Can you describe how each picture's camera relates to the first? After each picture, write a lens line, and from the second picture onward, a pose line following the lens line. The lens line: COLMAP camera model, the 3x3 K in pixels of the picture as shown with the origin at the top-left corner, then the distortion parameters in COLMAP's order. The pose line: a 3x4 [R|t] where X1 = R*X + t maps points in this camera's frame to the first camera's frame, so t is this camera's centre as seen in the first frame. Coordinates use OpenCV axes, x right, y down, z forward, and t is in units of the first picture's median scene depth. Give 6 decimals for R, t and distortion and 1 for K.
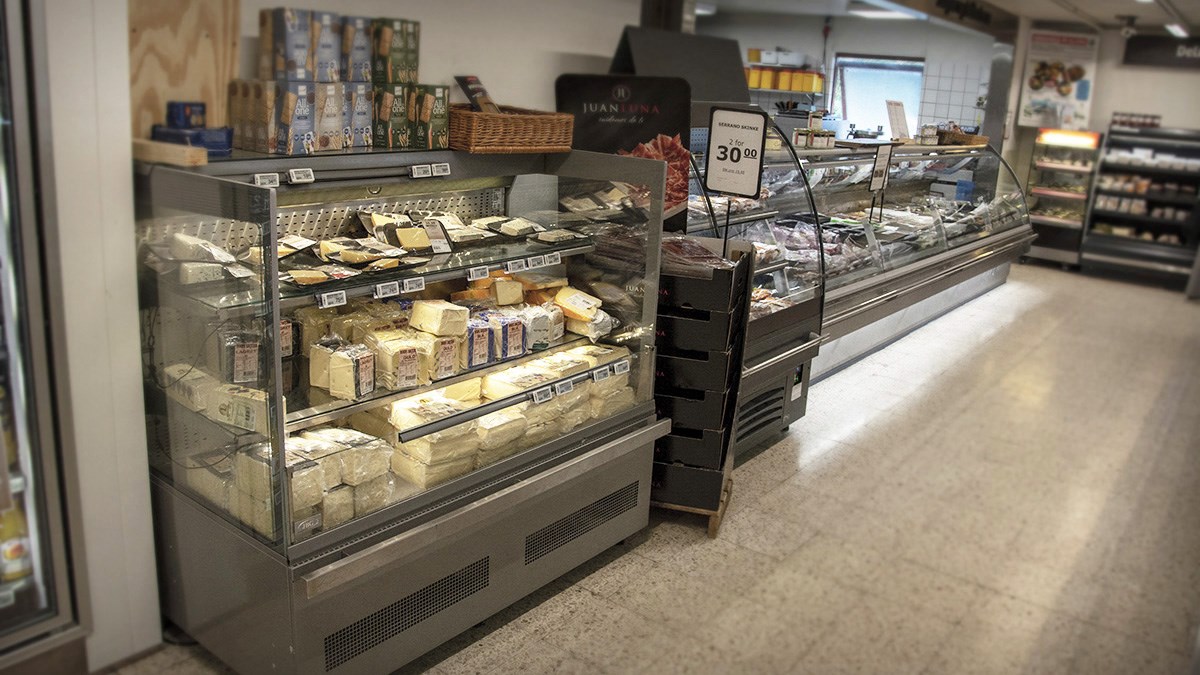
lens RADIAL K [[1008.4, 0, 600.0], [0, 1008.4, 337.5], [0, 0, 1]] dist [-0.109375, 0.007219]
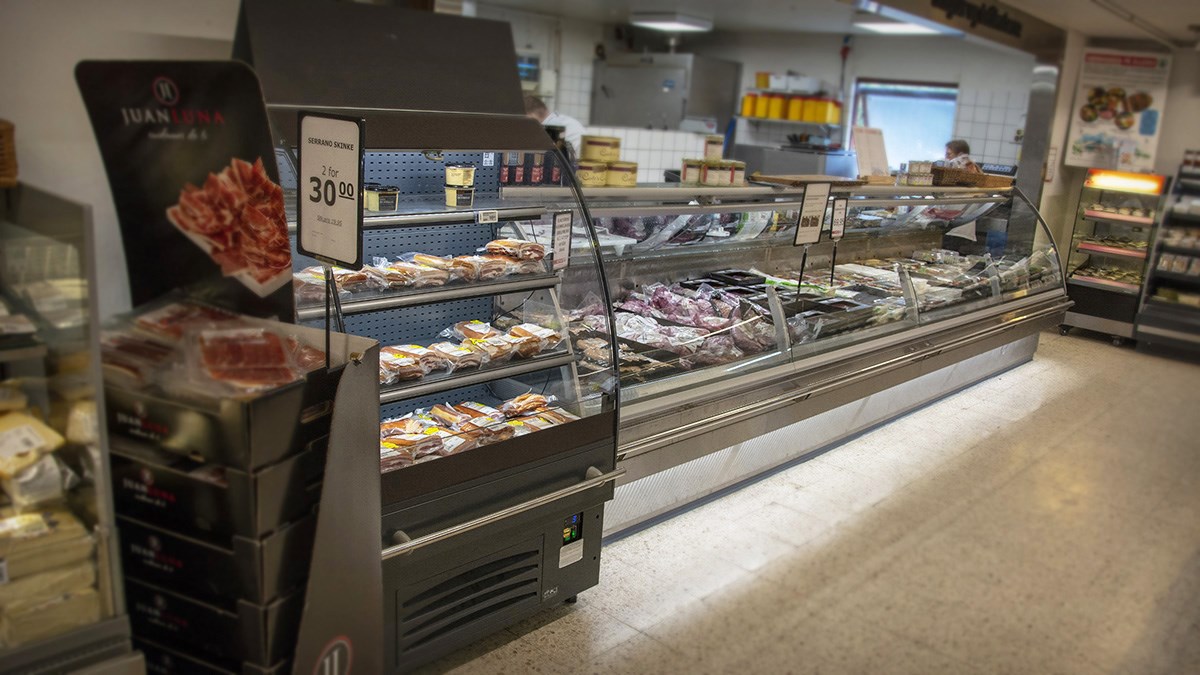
lens RADIAL K [[979.1, 0, 597.8], [0, 979.1, 359.6], [0, 0, 1]] dist [-0.136952, 0.070870]
pose [[0.992799, 0.038641, -0.113389, 0.140122], [-0.039642, 0.999192, -0.006588, -0.034841], [0.113043, 0.011035, 0.993529, 0.183195]]
